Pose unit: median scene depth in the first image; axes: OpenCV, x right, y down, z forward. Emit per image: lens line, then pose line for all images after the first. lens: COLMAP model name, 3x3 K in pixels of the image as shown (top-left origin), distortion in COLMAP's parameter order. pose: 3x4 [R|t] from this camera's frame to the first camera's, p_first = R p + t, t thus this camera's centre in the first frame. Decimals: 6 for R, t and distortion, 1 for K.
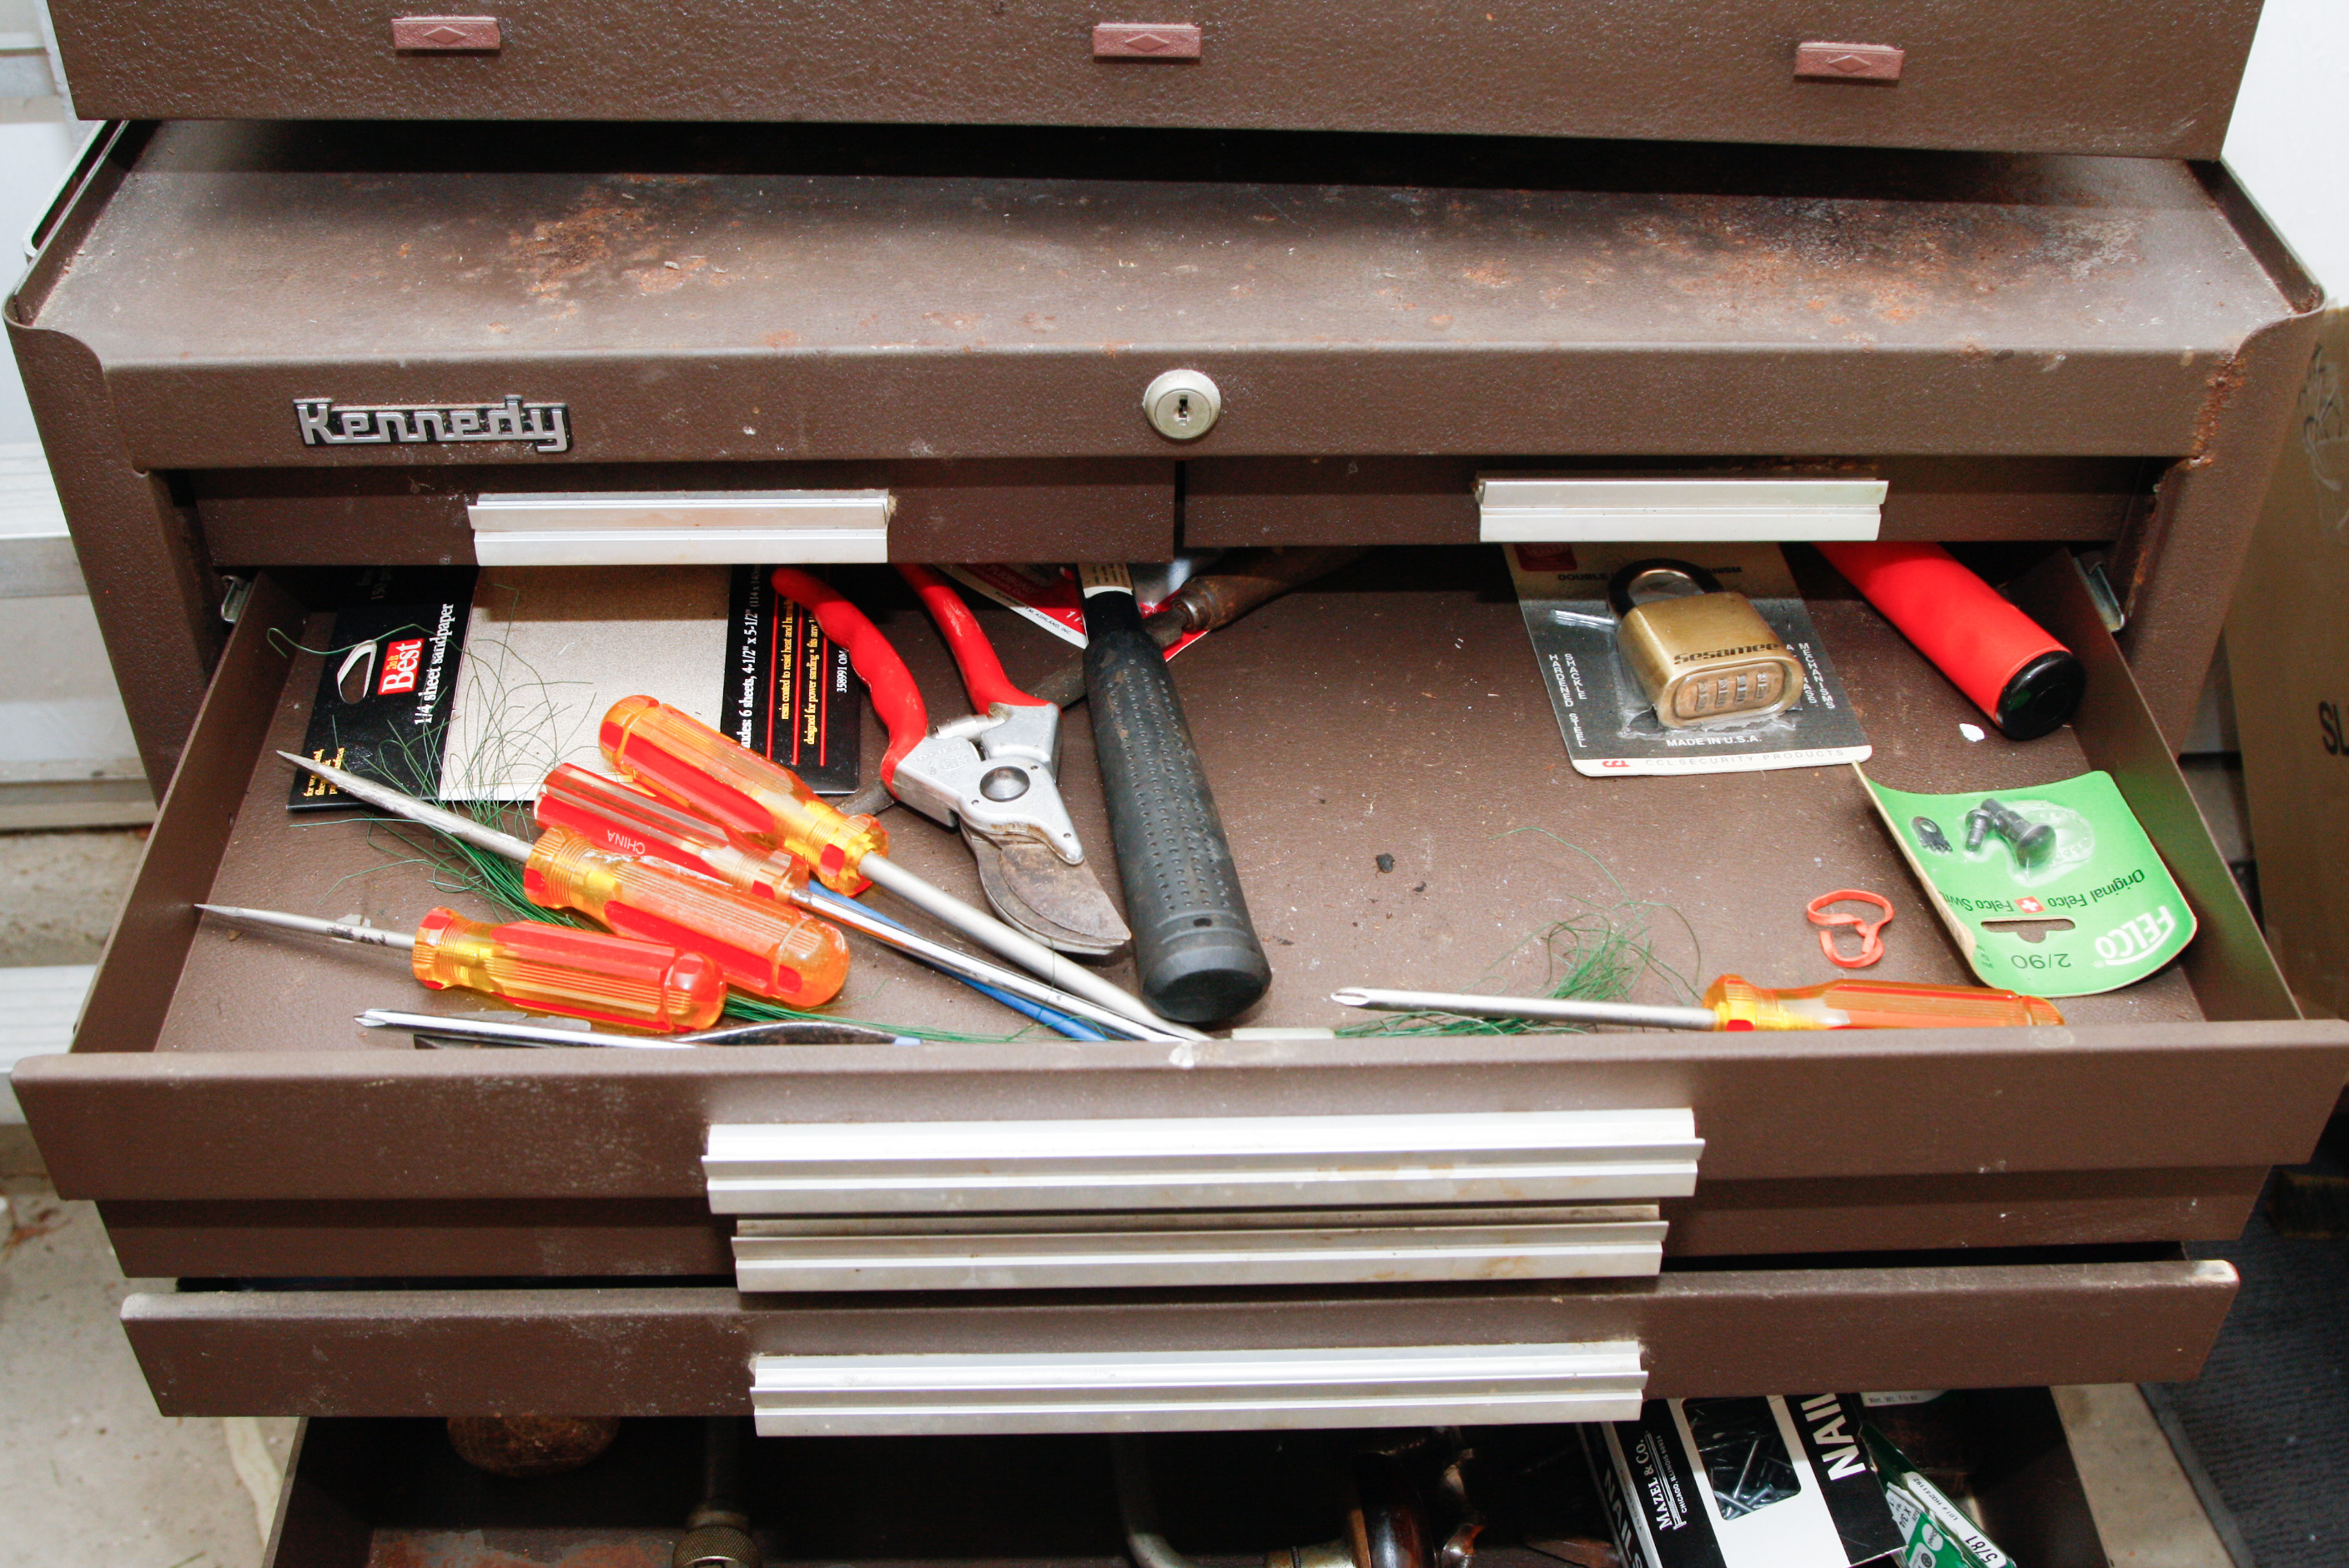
lens RADIAL K [[2583.9, 0, 1174.5], [0, 2583.9, 784.0], [0, 0, 1]] dist [-0.134533, 0.070916]
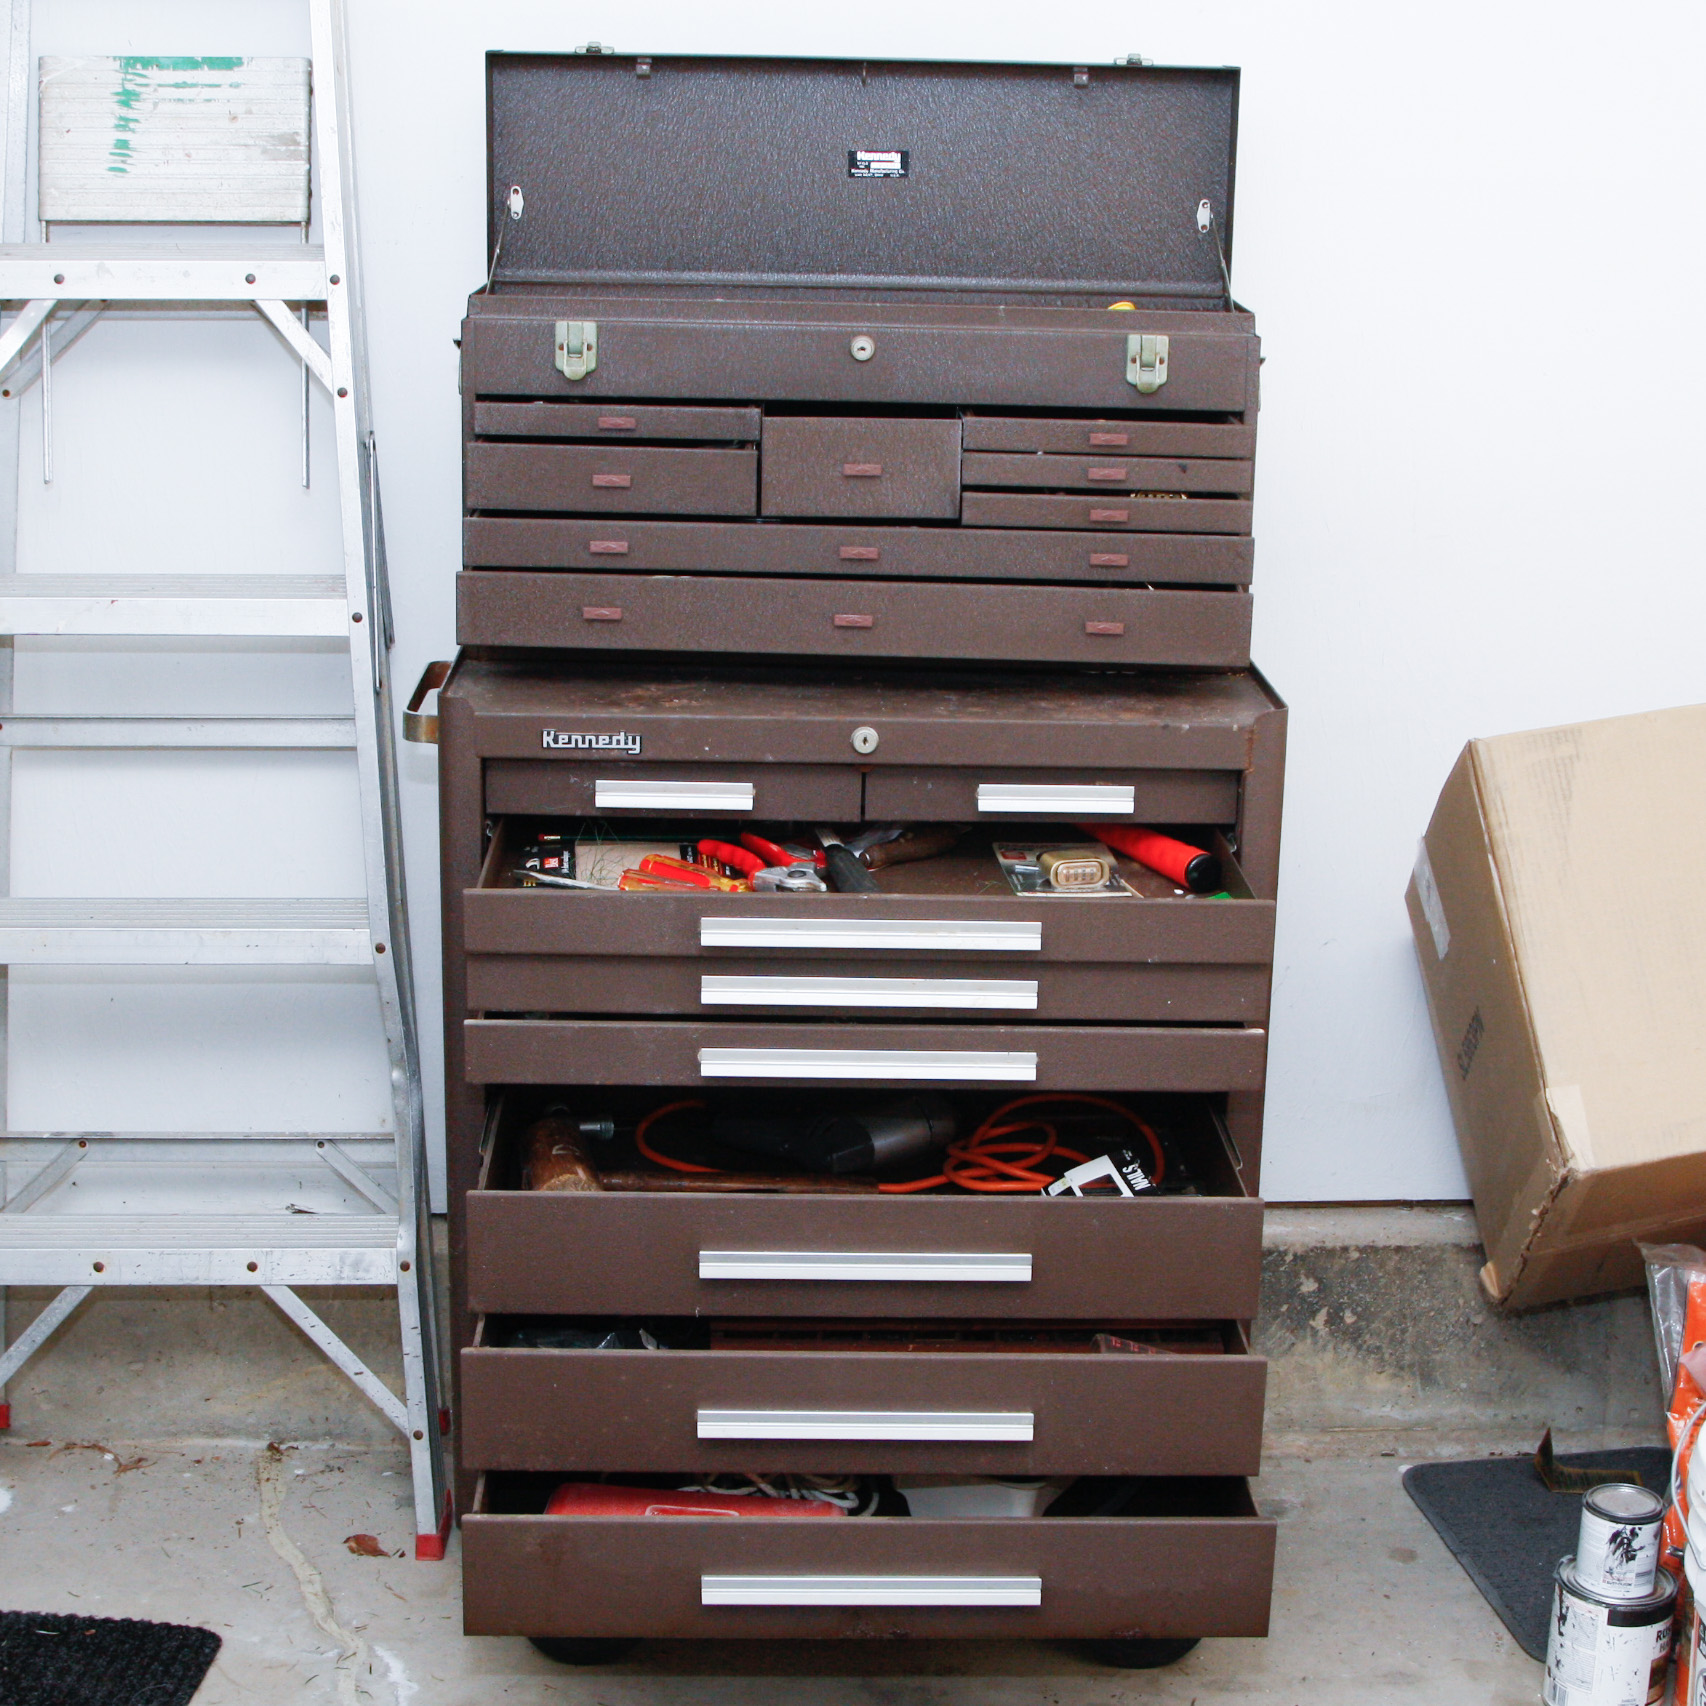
lens RADIAL K [[2927.2, 0, 853.0], [0, 2927.2, 853.0], [0, 0, 1]] dist [-0.197439, 1.034409]
pose [[0.999927, 0.011943, -0.001687, -0.002684], [-0.011571, 0.910350, -0.413676, 1.255711], [-0.003405, 0.413666, 0.910422, -1.799750]]
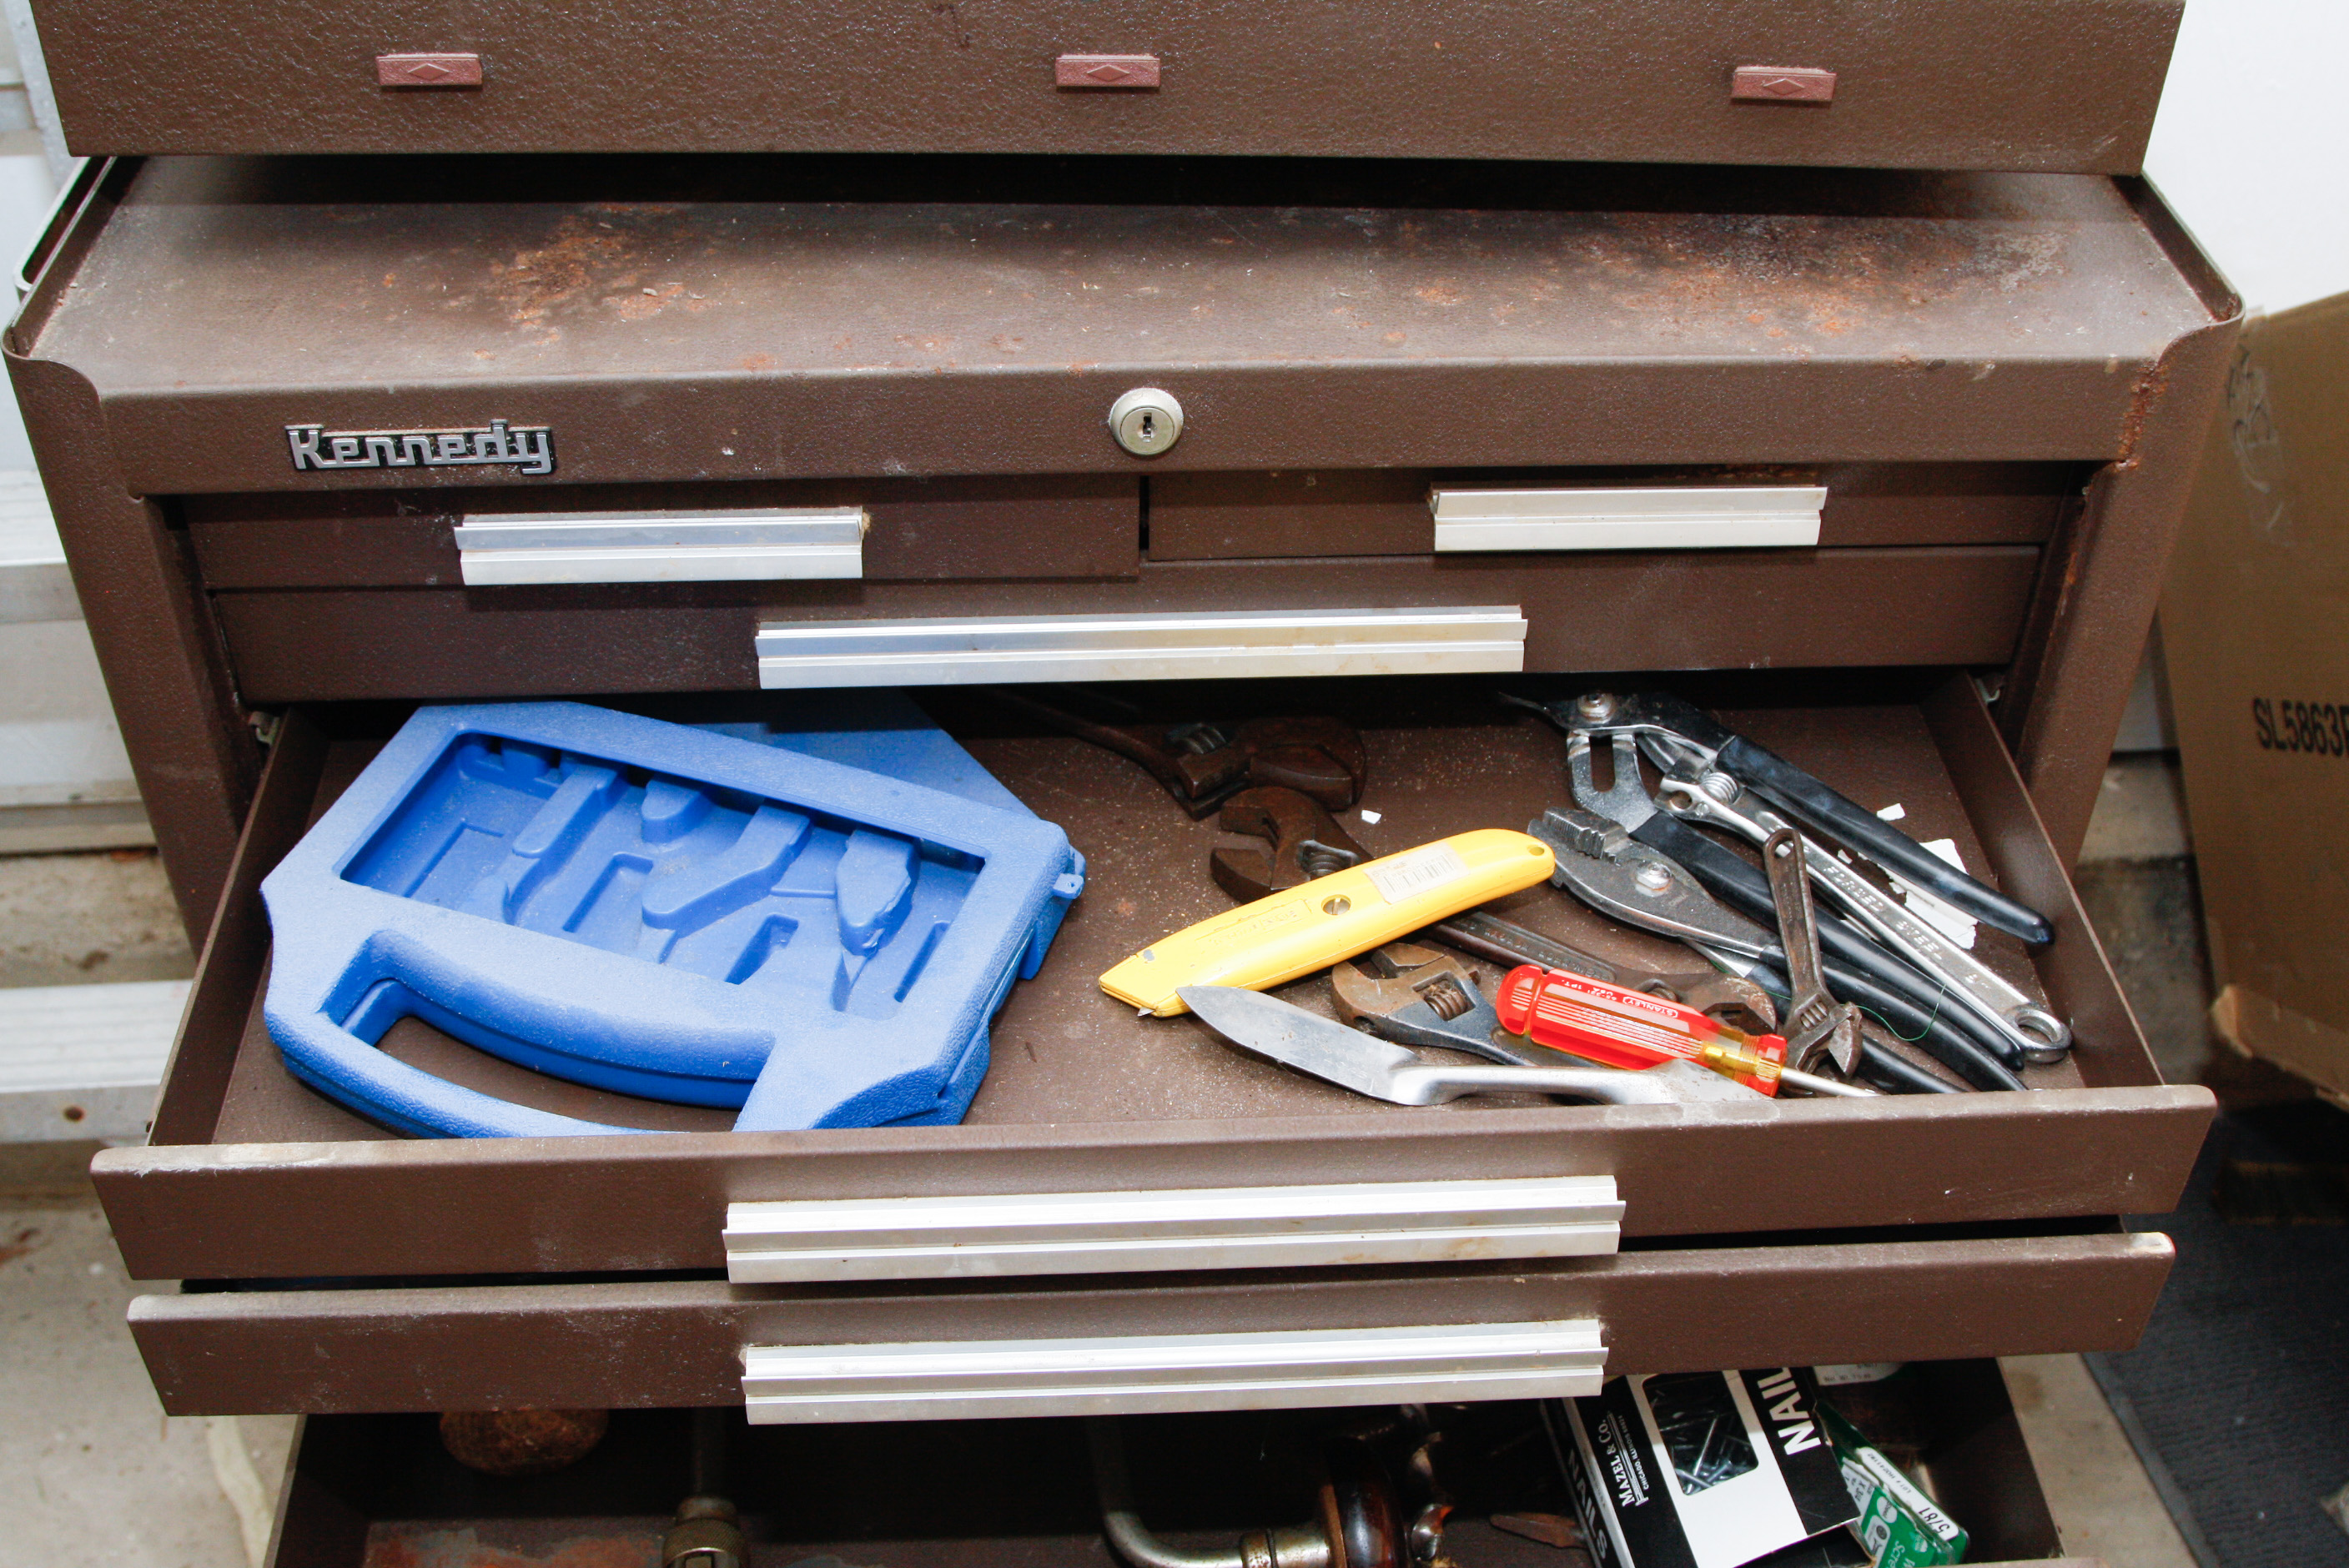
lens RADIAL K [[2583.9, 0, 1174.5], [0, 2583.9, 784.0], [0, 0, 1]] dist [-0.134533, 0.070916]
pose [[0.999768, -0.013166, 0.017037, -0.005245], [0.013276, 0.999892, -0.006334, 0.005253], [-0.016952, 0.006559, 0.999835, -0.035679]]
